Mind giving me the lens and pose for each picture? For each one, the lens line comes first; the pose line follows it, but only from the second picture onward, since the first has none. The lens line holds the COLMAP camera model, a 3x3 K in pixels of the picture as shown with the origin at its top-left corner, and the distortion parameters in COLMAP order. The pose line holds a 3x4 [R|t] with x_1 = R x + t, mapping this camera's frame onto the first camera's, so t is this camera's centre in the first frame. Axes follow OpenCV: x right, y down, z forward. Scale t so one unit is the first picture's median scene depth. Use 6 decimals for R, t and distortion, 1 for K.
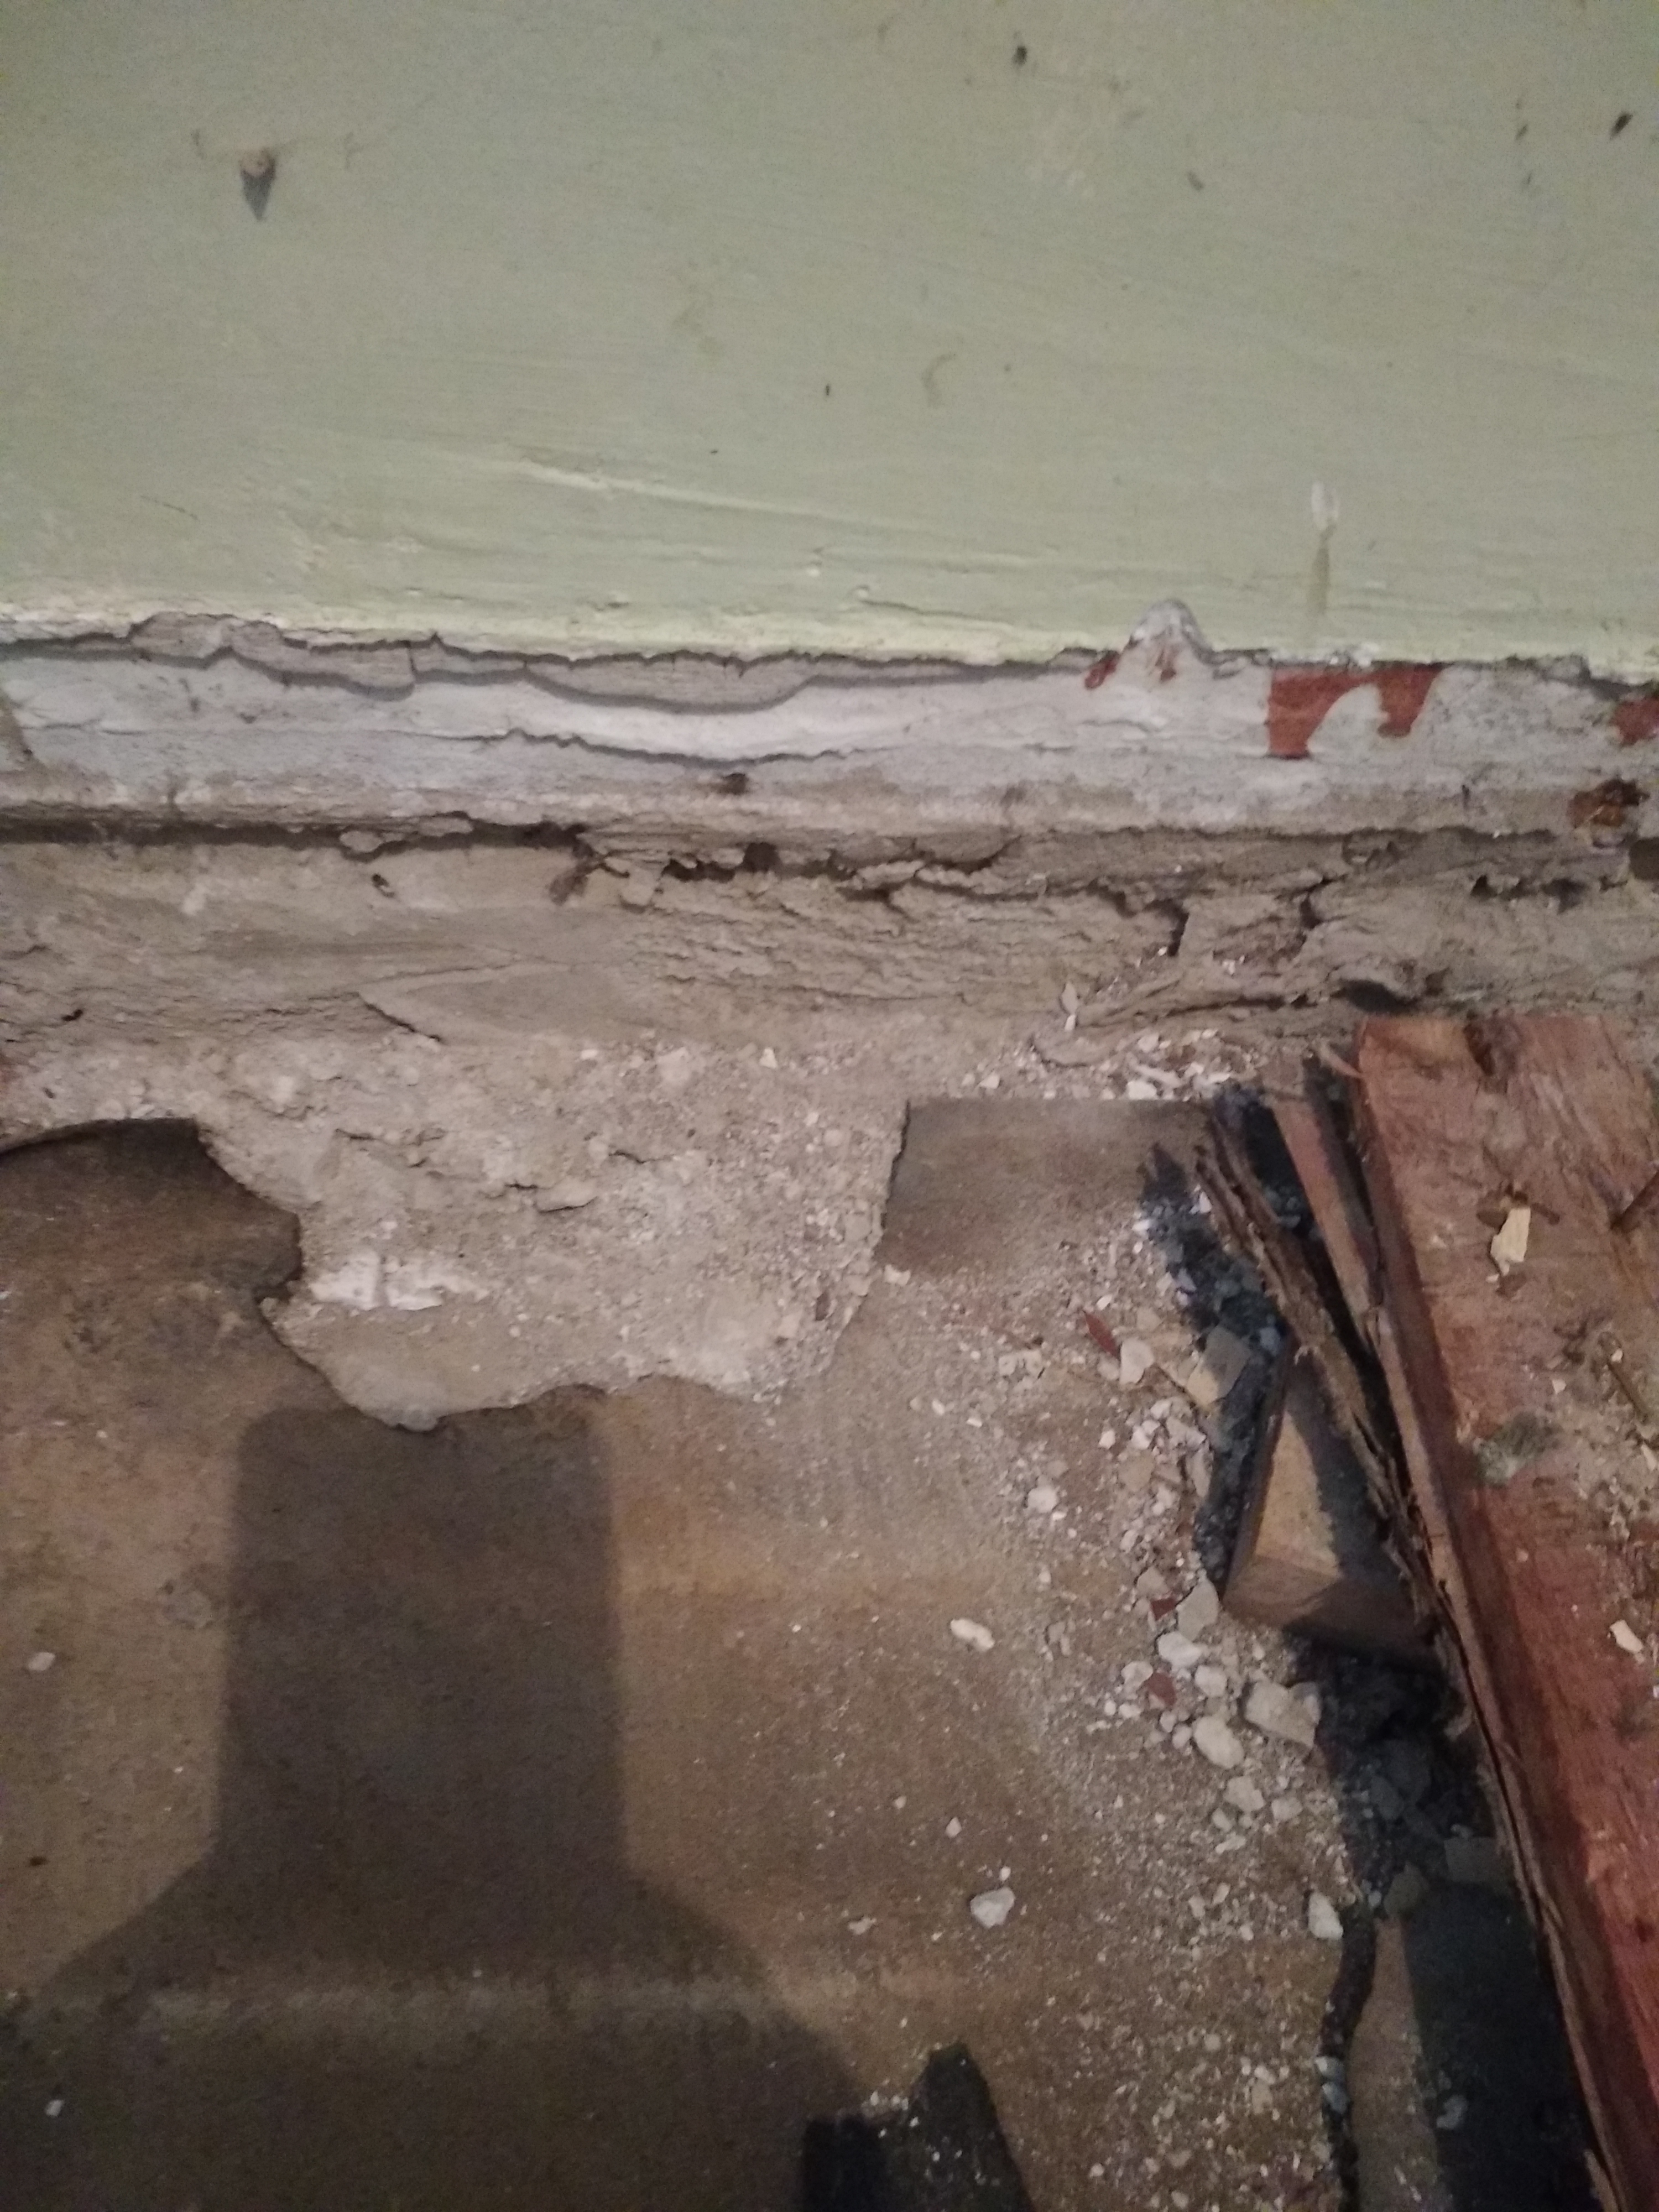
lens RADIAL K [[1744.8, 0, 825.9], [0, 1744.8, 1093.8], [0, 0, 1]] dist [0.053856, -0.075326]
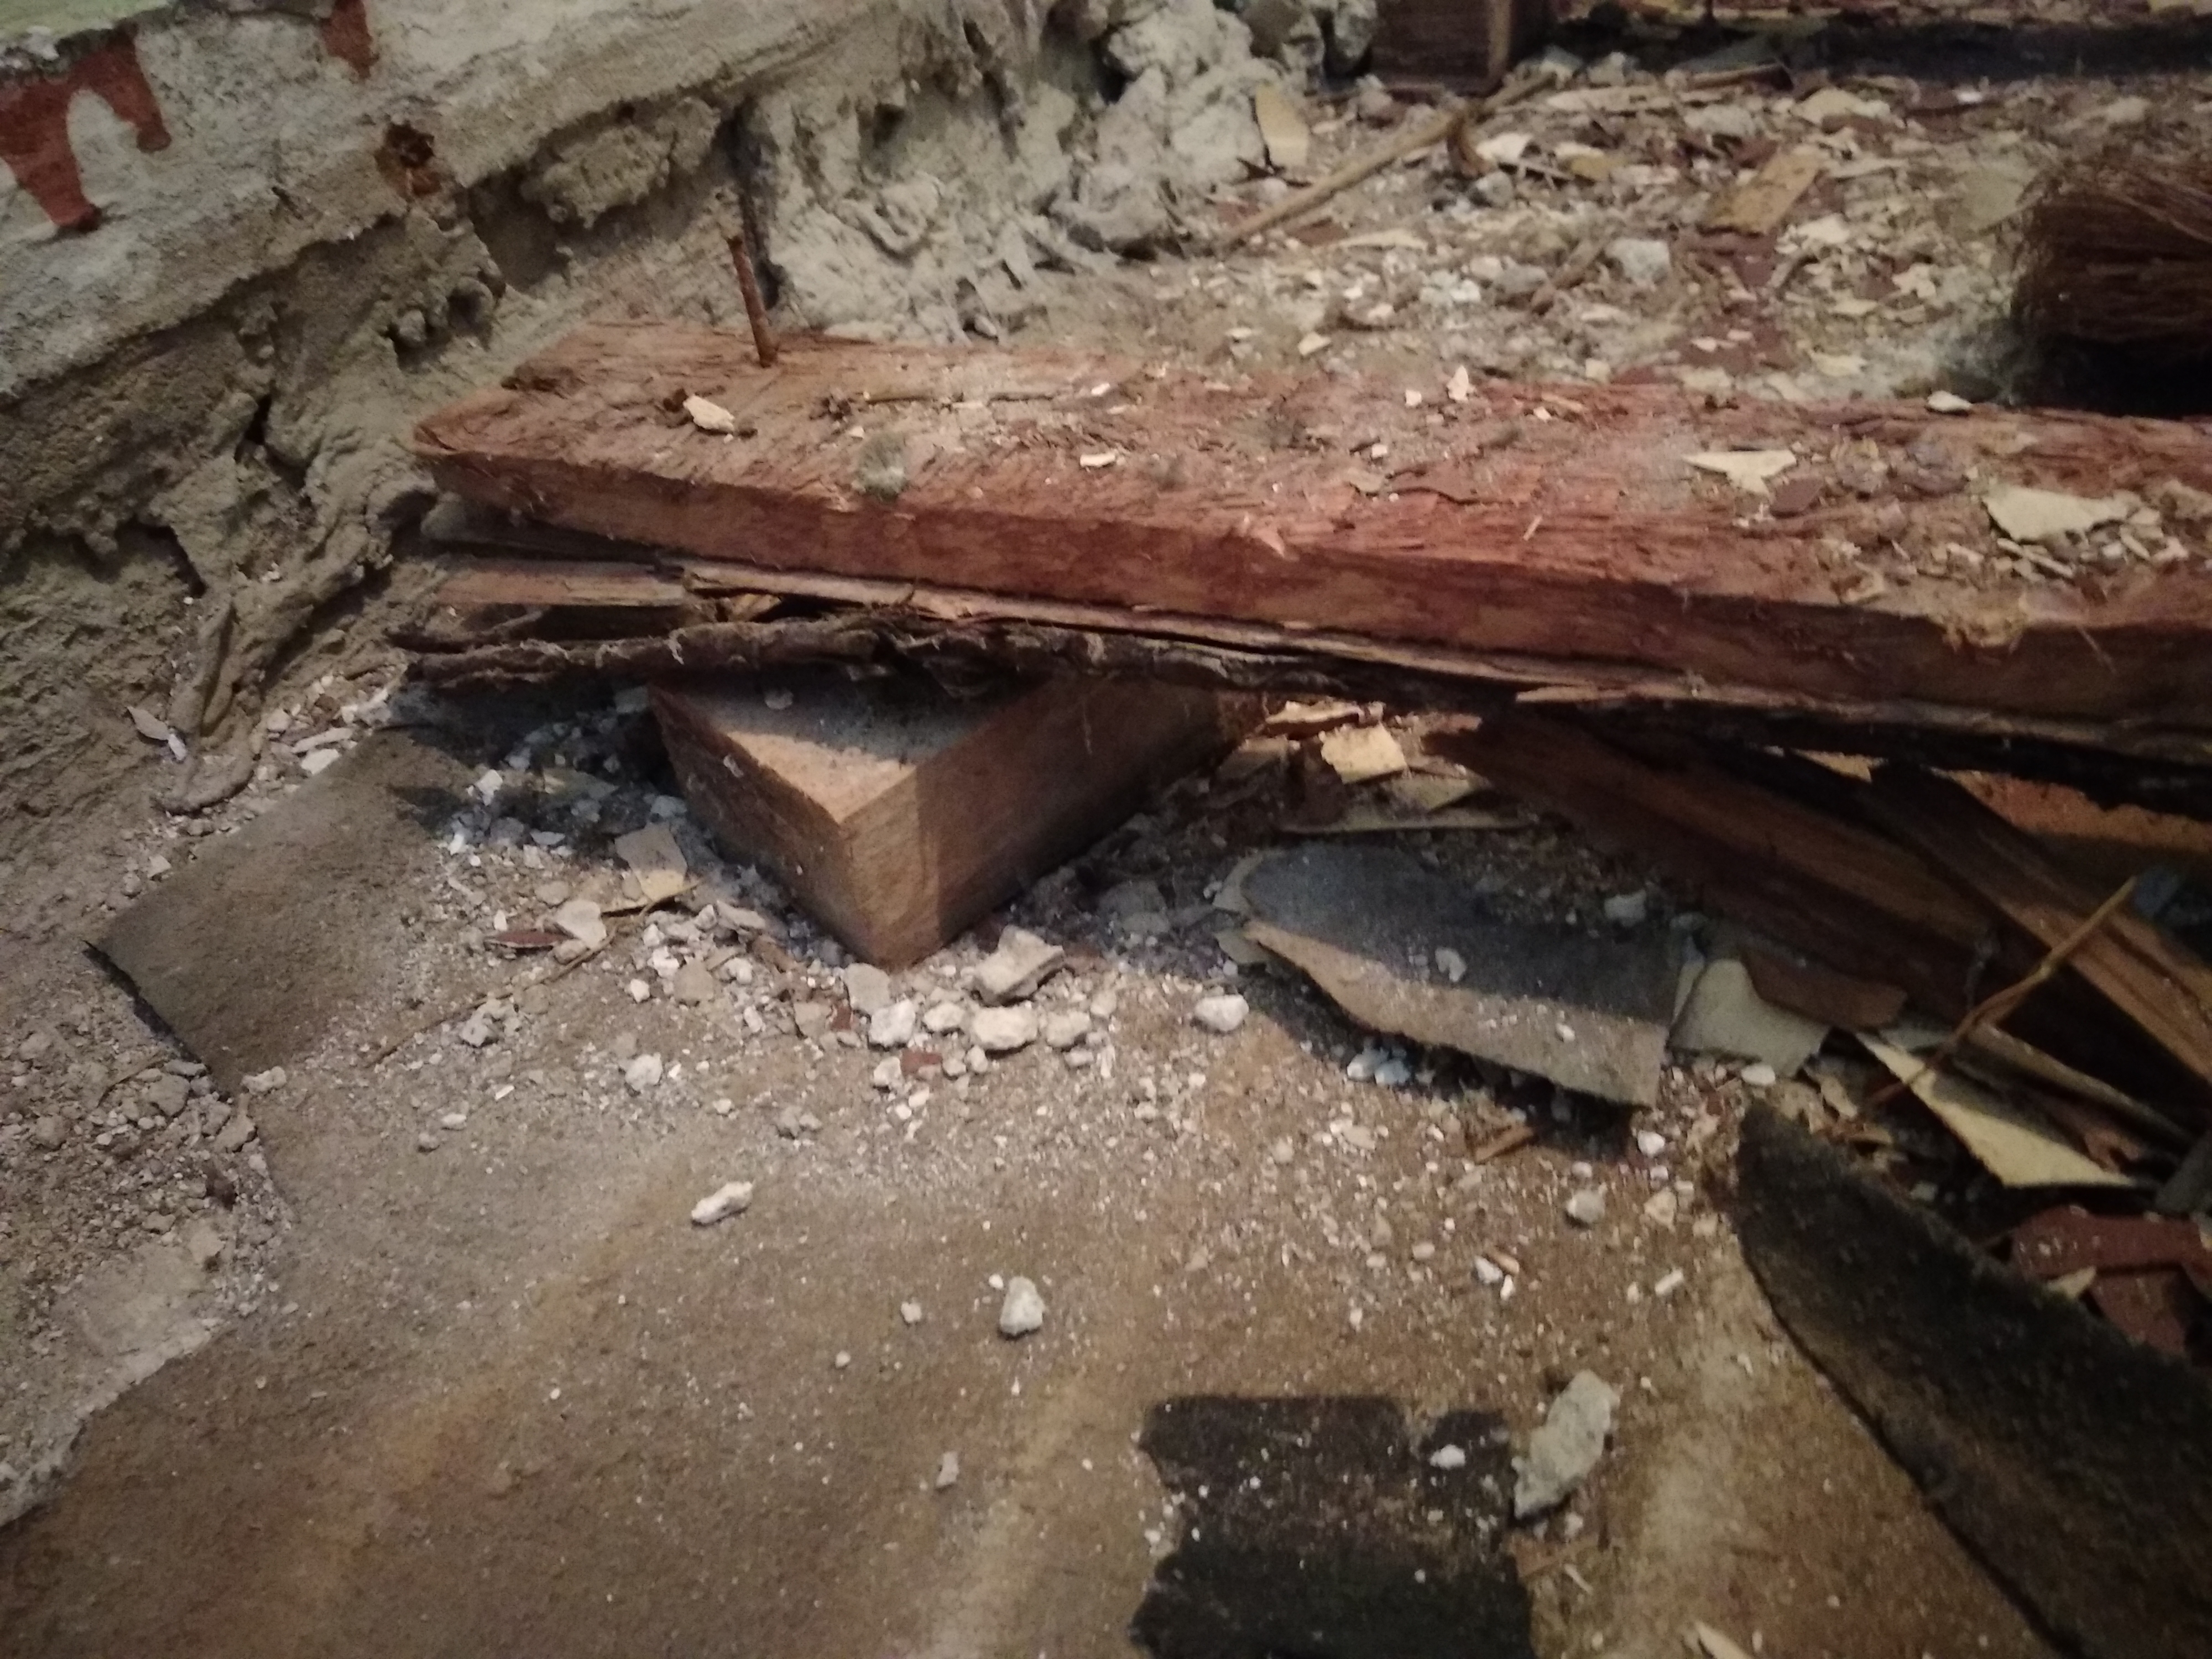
lens RADIAL K [[1744.8, 0, 1099.3], [0, 1744.8, 830.7], [0, 0, 1]] dist [0.053856, -0.075326]
pose [[0.457391, -0.626308, 0.631293, -0.206246], [0.805281, 0.592875, 0.004742, 0.337568], [-0.377248, 0.506199, 0.775530, 0.300318]]
